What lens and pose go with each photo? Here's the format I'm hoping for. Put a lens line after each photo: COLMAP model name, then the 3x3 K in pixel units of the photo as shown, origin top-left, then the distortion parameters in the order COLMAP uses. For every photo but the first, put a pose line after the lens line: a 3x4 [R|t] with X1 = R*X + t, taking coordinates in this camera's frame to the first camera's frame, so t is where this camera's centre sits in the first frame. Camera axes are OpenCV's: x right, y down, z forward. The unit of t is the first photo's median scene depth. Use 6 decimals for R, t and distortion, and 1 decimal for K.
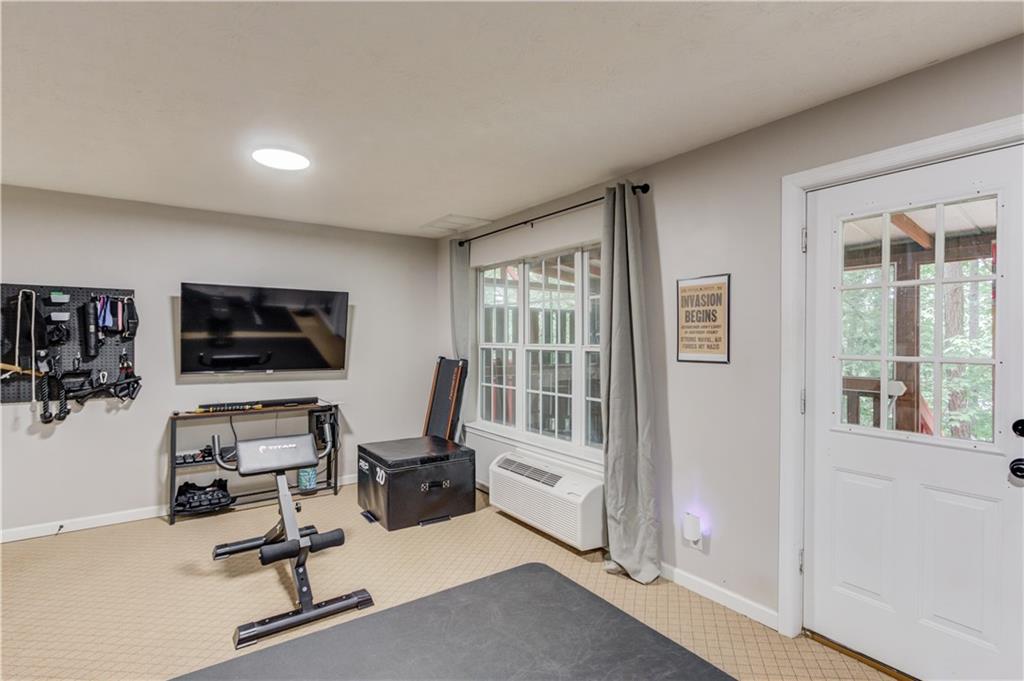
lens RADIAL K [[490.2, 0, 513.3], [0, 490.2, 343.1], [0, 0, 1]] dist [-0.003207, 0.000792]
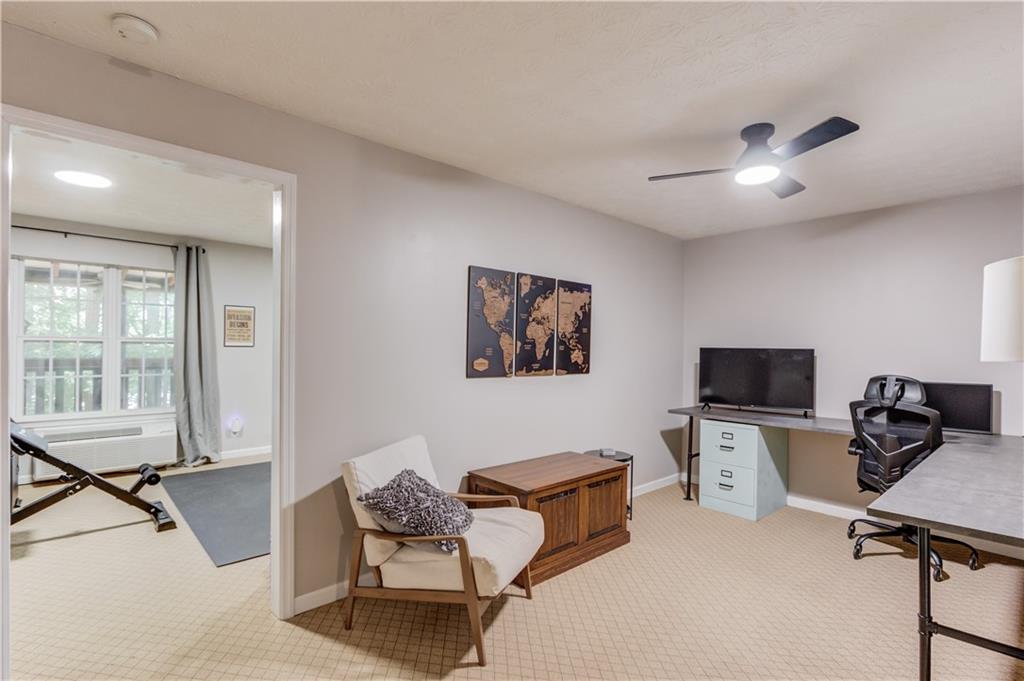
lens RADIAL K [[477.7, 0, 478.2], [0, 477.7, 345.3], [0, 0, 1]] dist [-0.002051, 0.000046]
pose [[-0.071278, -0.013462, 0.997366, -1.660976], [-0.015346, 0.999805, 0.012399, -0.007791], [-0.997338, -0.014422, -0.071471, 0.123880]]
